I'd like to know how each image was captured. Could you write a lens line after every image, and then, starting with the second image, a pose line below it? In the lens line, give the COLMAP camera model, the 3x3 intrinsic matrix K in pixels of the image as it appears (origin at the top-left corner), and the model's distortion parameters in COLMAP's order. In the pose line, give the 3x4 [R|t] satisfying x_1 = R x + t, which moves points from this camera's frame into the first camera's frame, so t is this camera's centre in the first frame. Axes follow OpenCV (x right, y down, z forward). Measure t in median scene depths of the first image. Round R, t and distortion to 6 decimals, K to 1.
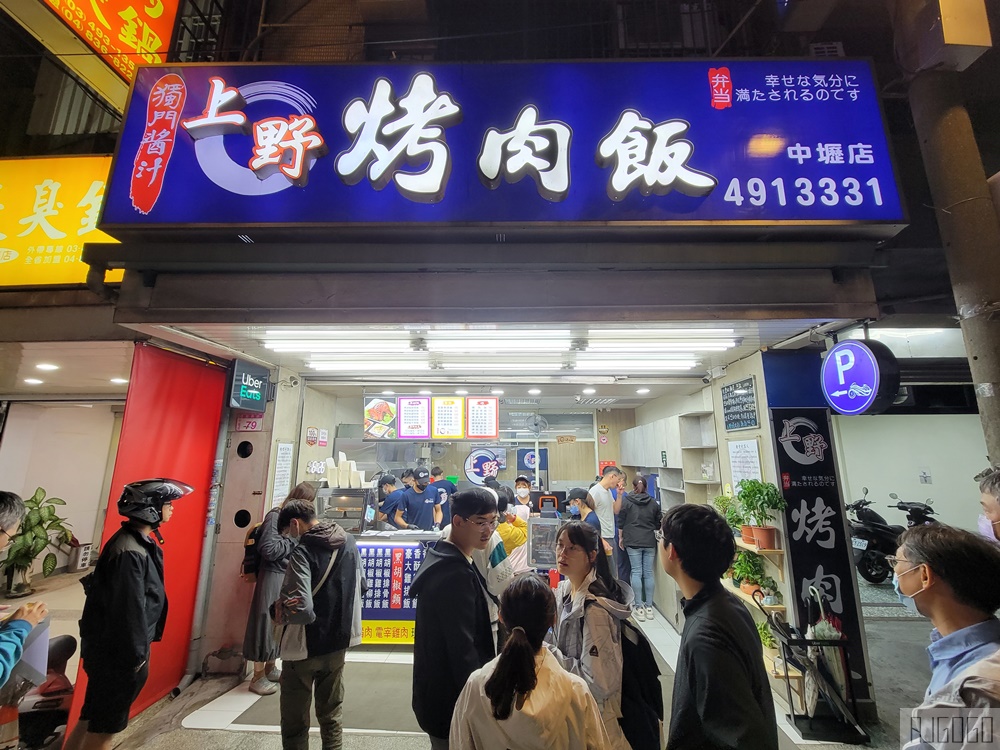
lens RADIAL K [[401.9, 0, 502.4], [0, 401.9, 376.3], [0, 0, 1]] dist [0.002148, -0.000005]
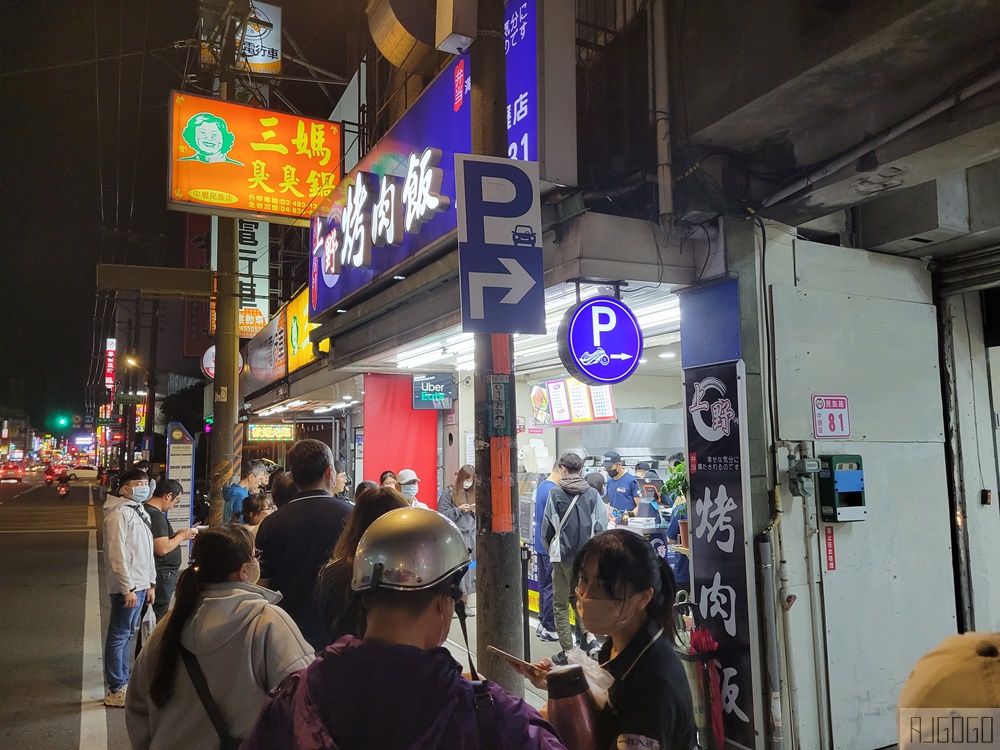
lens RADIAL K [[752.4, 0, 499.0], [0, 752.4, 373.8], [0, 0, 1]] dist [0.044040, -0.000284]
pose [[0.487243, -0.101206, -0.867382, 1.737920], [0.190022, 0.981749, -0.007807, 0.034489], [0.852341, -0.161017, 0.497582, 0.002796]]
